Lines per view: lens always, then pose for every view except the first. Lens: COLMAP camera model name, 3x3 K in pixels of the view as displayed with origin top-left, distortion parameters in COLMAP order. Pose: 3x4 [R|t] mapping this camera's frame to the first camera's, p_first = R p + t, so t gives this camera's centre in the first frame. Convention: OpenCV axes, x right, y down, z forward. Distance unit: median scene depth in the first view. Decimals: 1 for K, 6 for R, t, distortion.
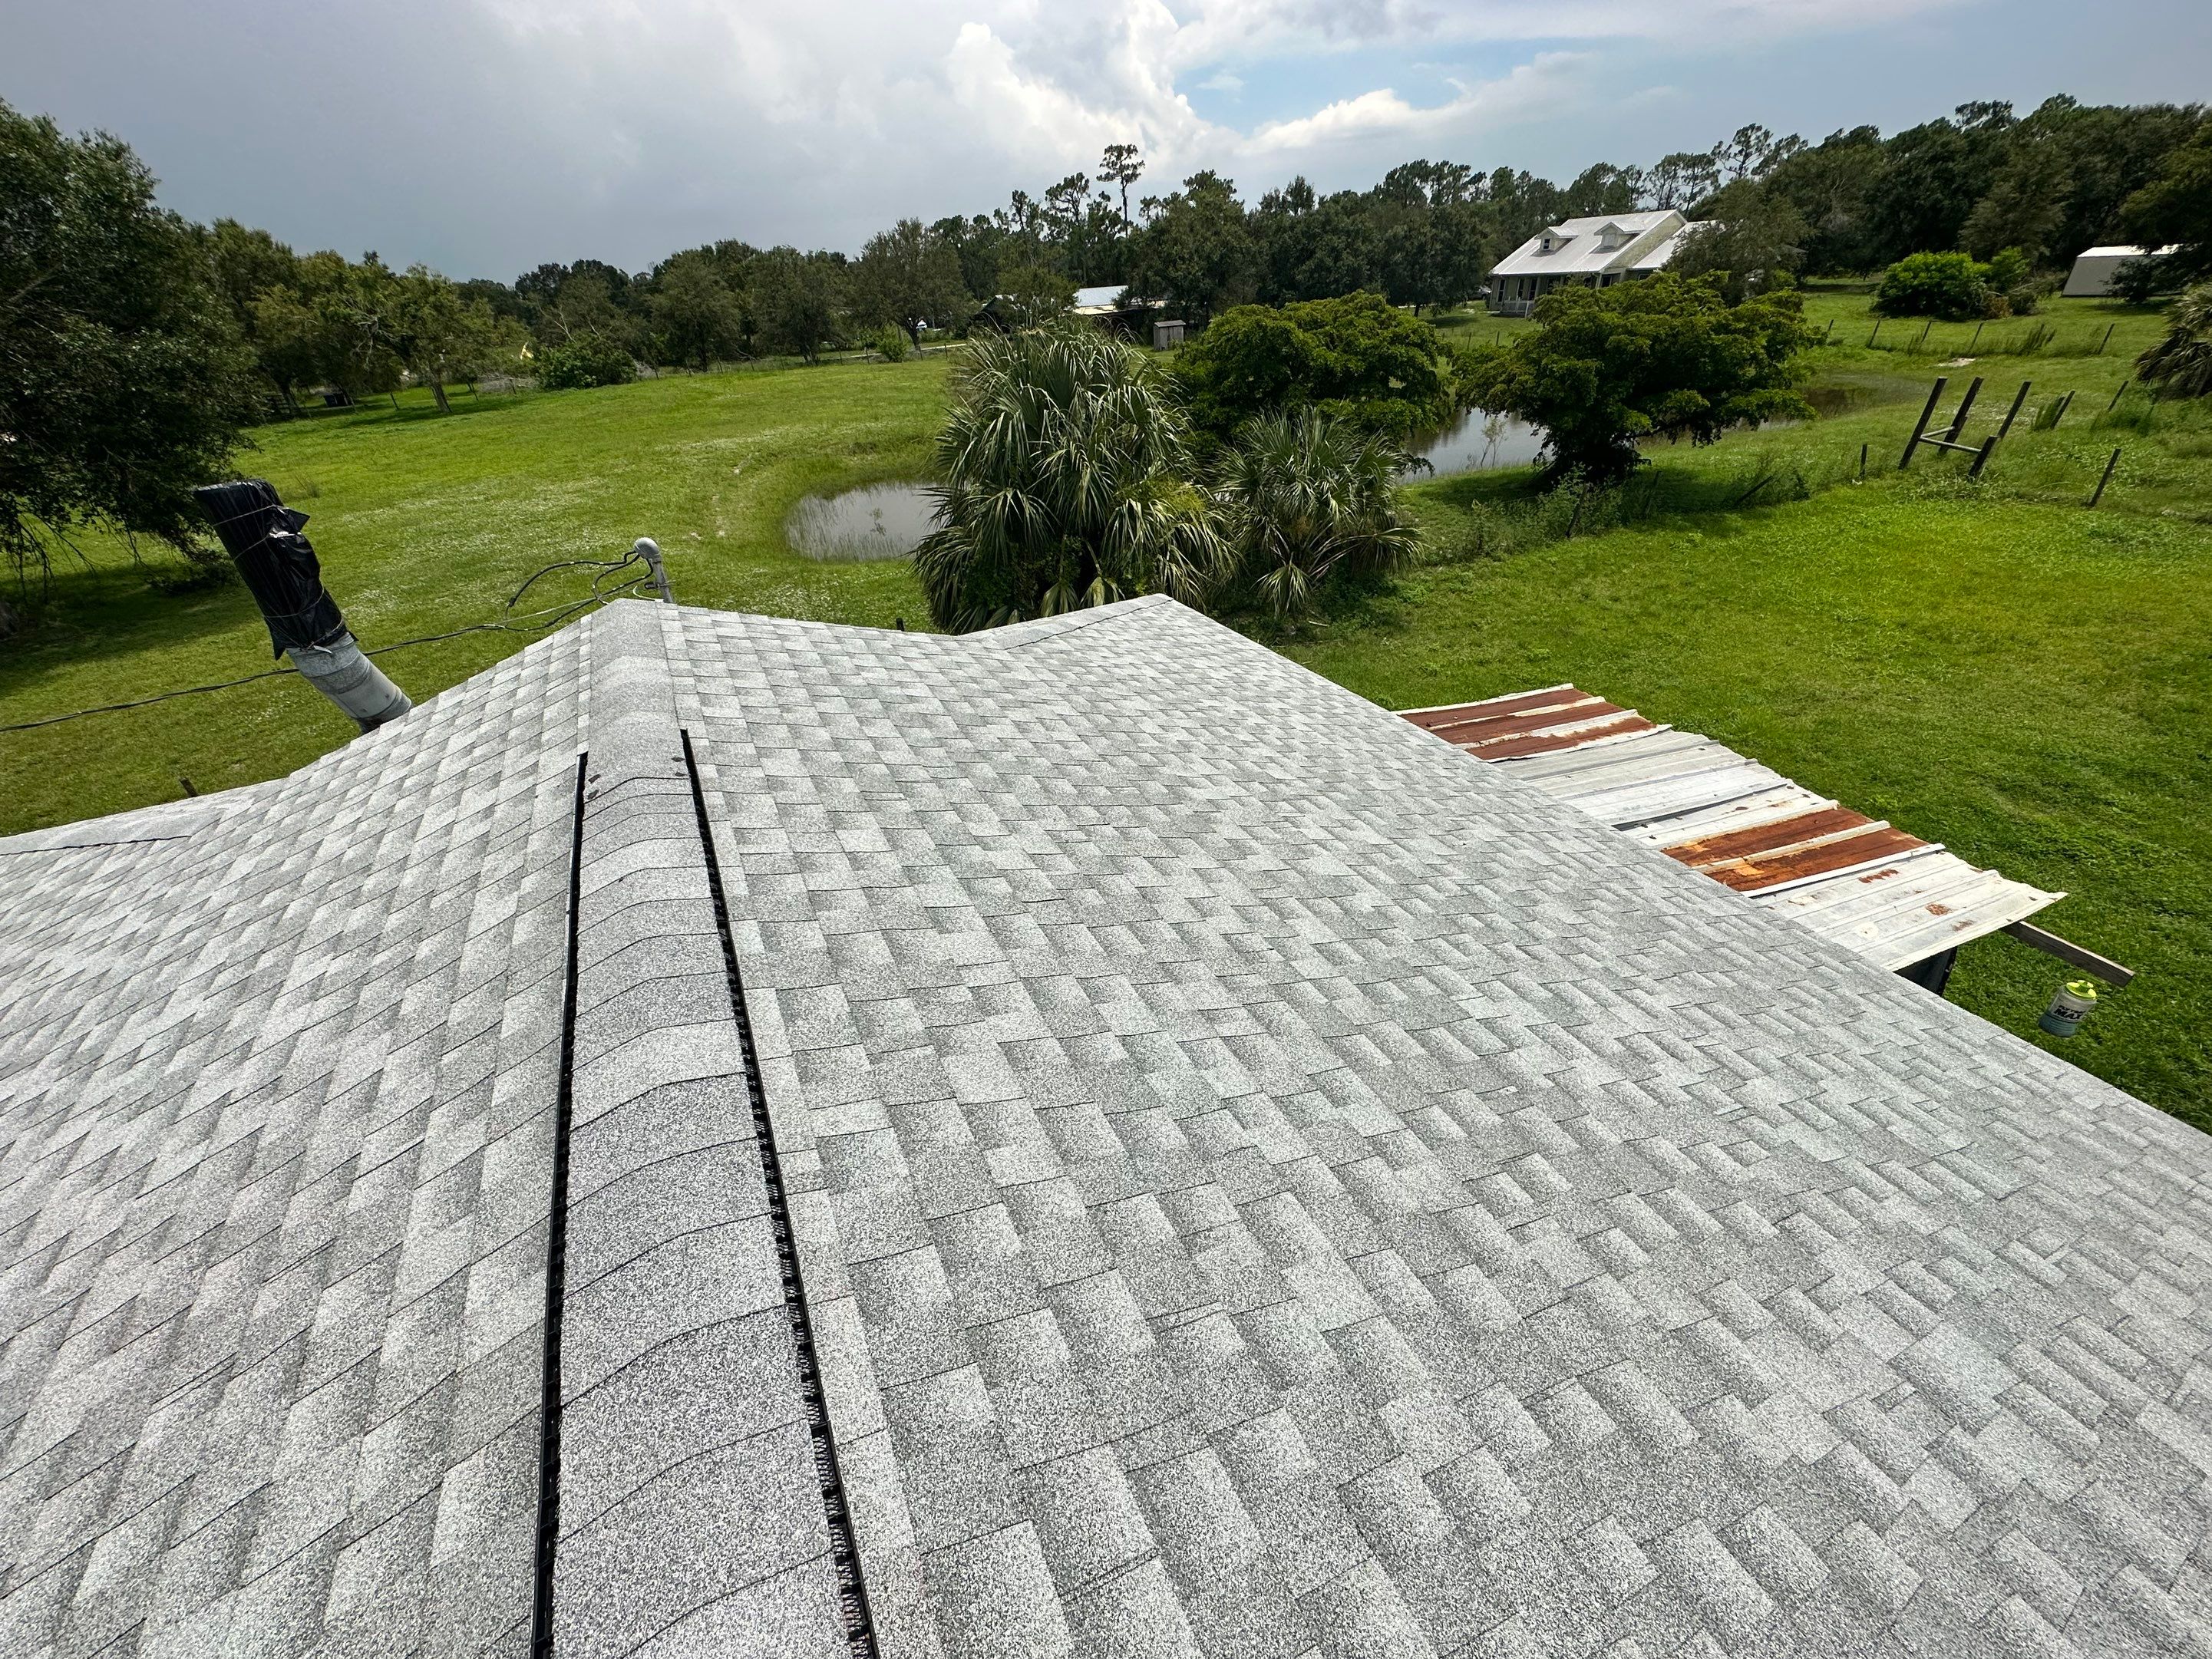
lens RADIAL K [[887.4, 0, 1109.8], [0, 887.4, 827.9], [0, 0, 1]] dist [-0.001822, 0.000323]
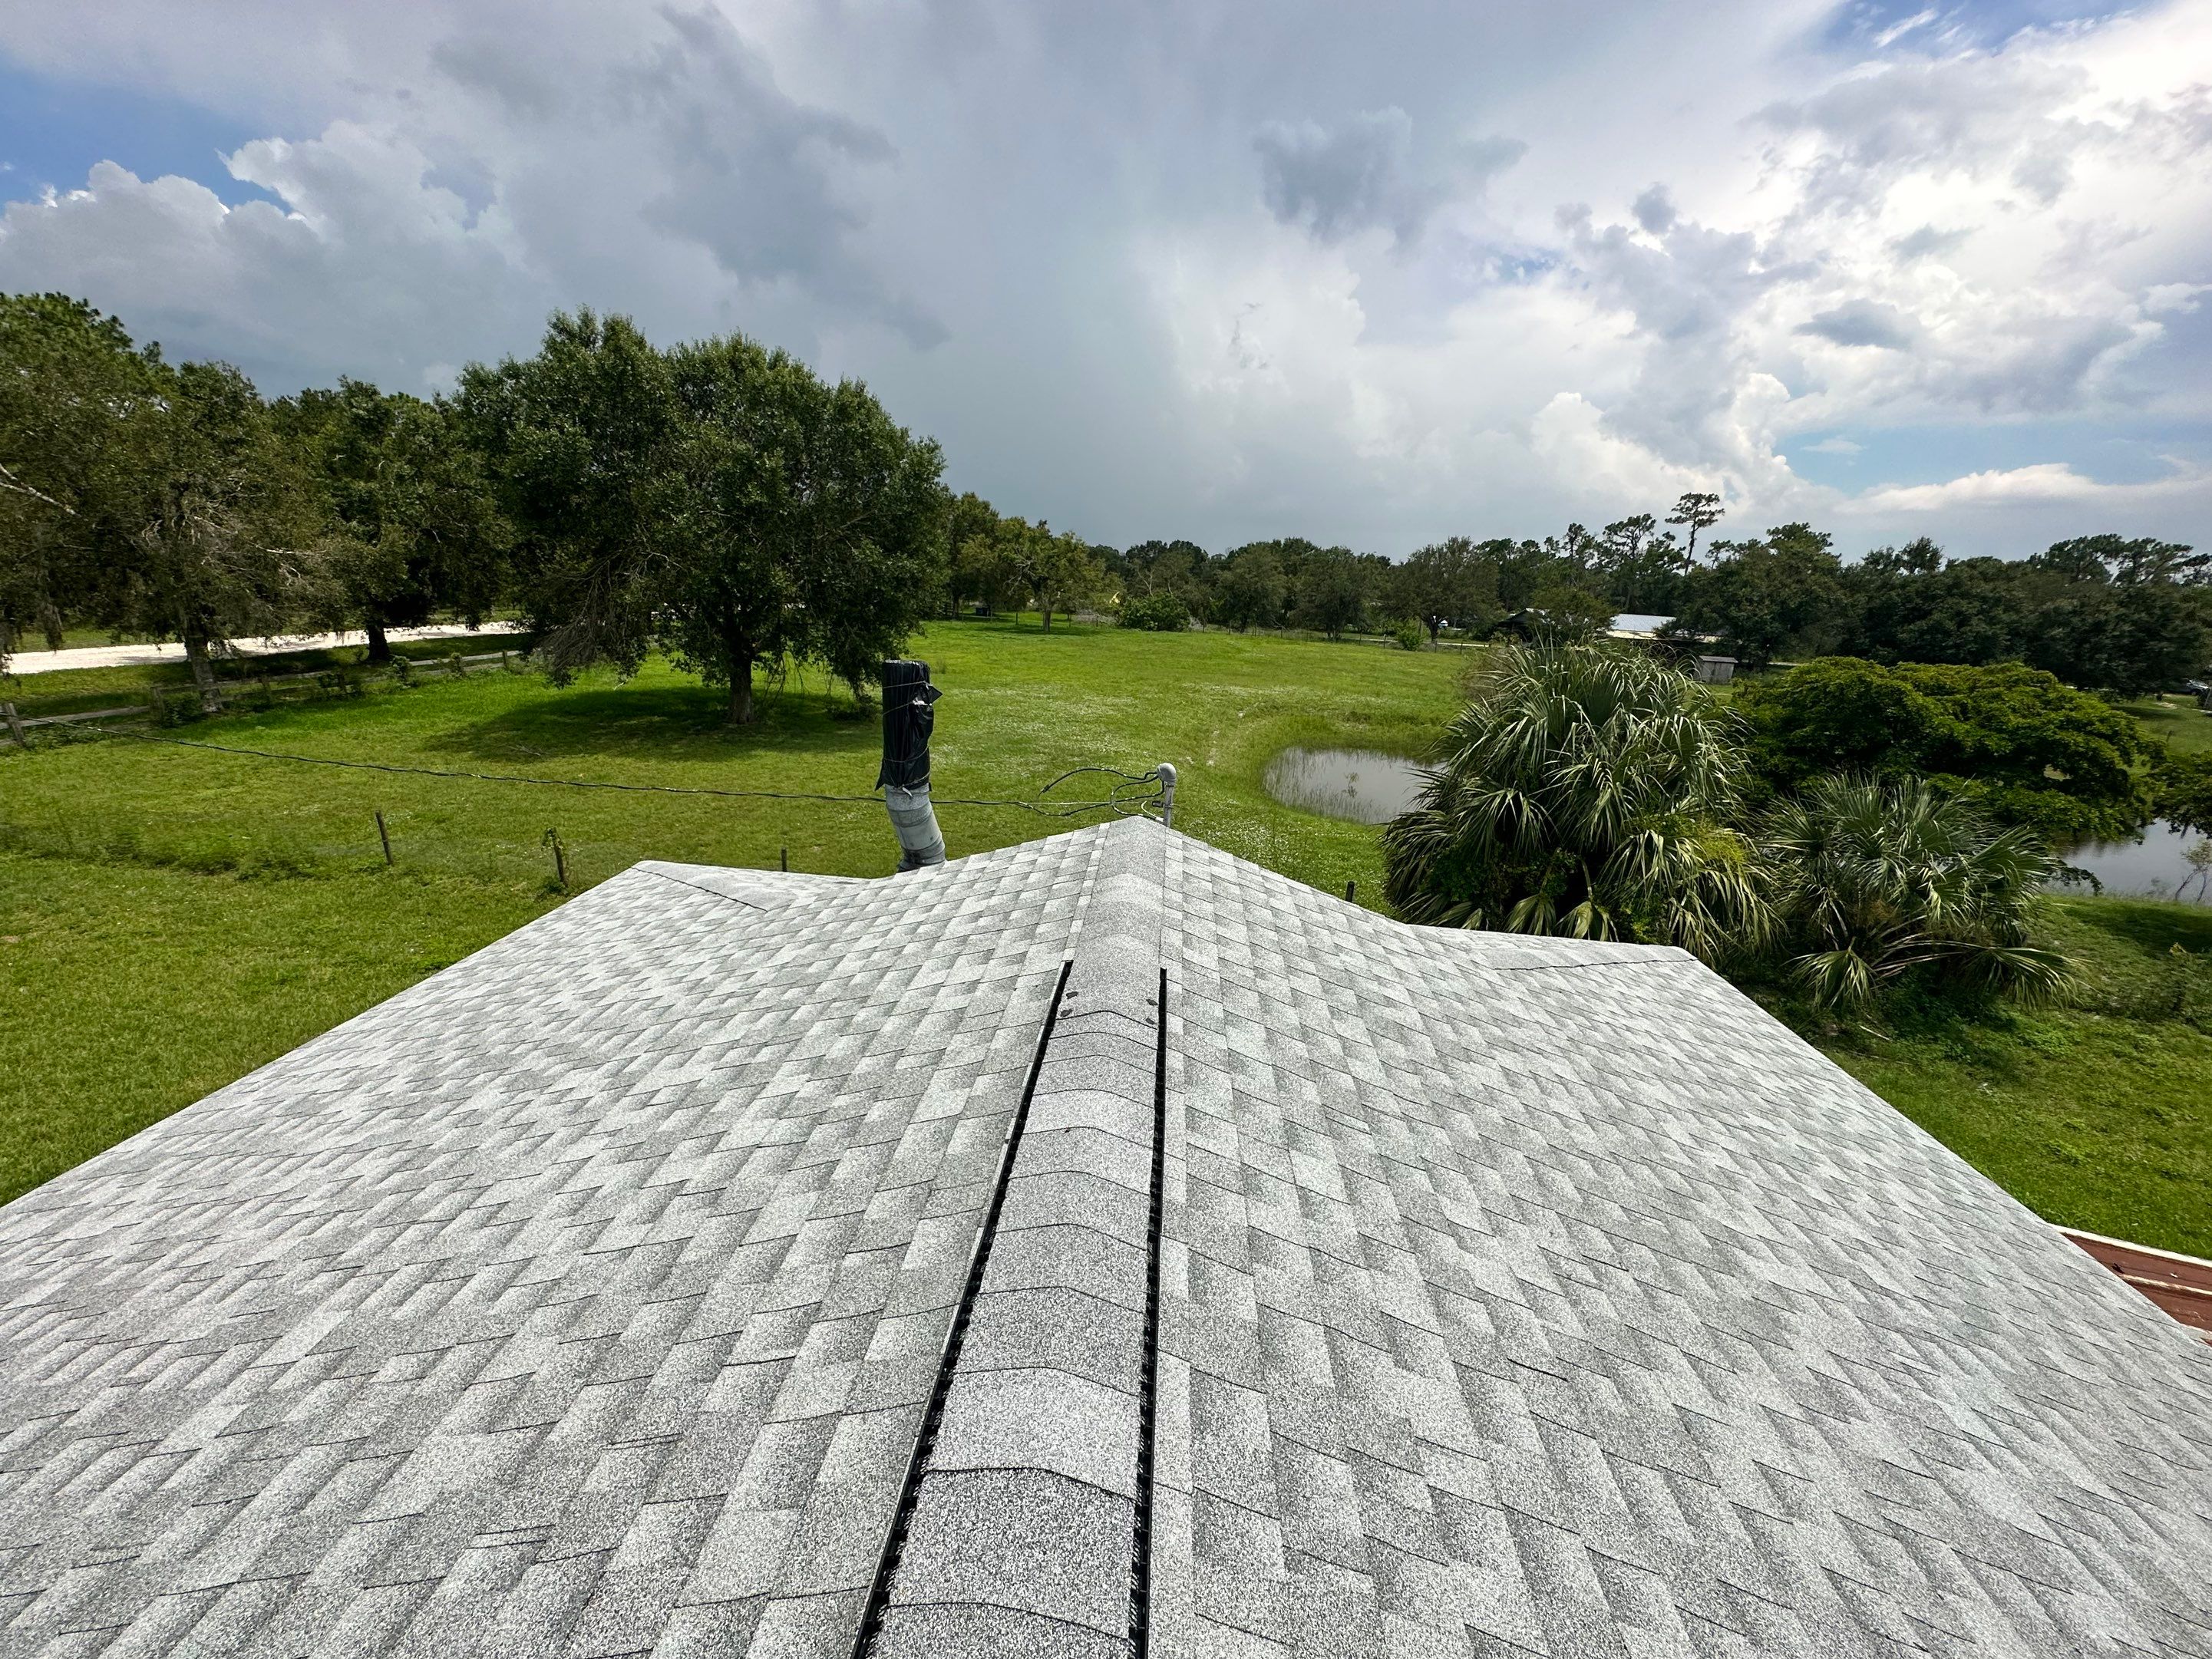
lens RADIAL K [[890.7, 0, 1108.6], [0, 890.7, 827.3], [0, 0, 1]] dist [-0.002680, 0.000641]
pose [[0.853227, 0.243987, -0.460949, -0.011327], [-0.361321, 0.913889, -0.185078, -0.004650], [0.376100, 0.324464, 0.867912, 0.008354]]
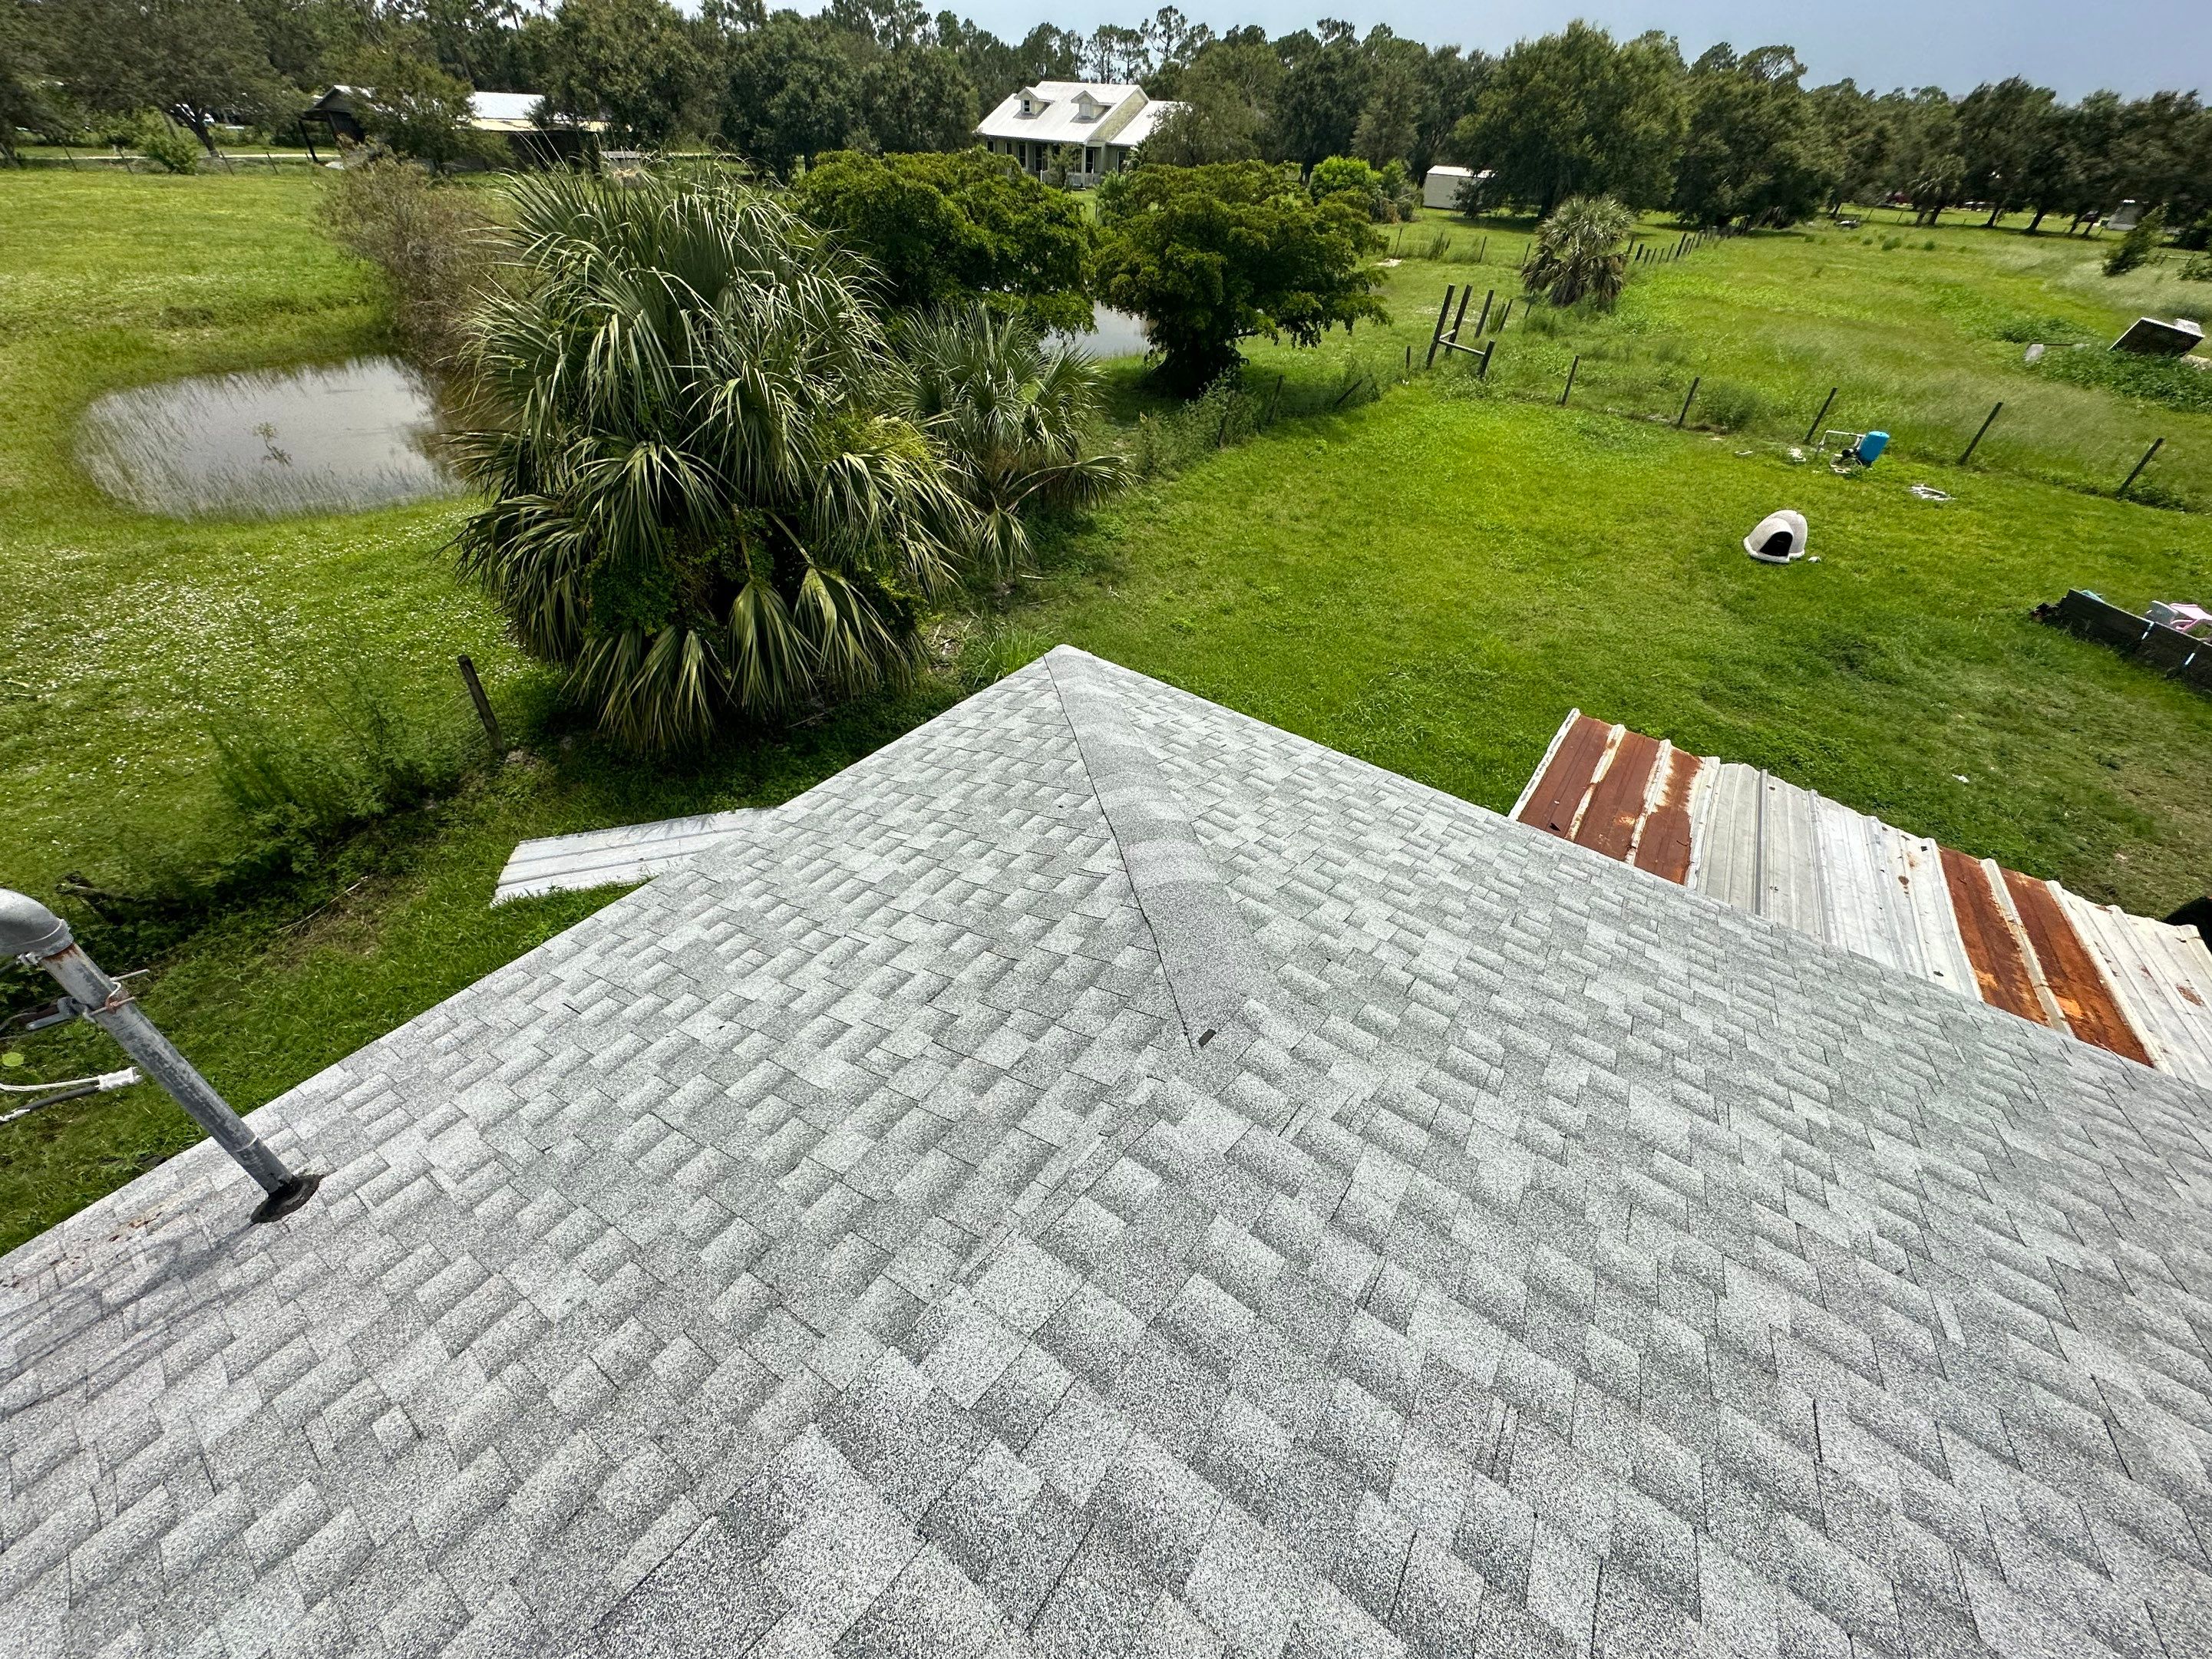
lens RADIAL K [[890.7, 0, 1108.6], [0, 890.7, 827.3], [0, 0, 1]] dist [-0.002680, 0.000641]
pose [[0.875517, -0.219825, 0.430286, -0.057971], [0.168334, 0.973495, 0.154825, -0.059593], [-0.452916, -0.063121, 0.889316, 0.103434]]
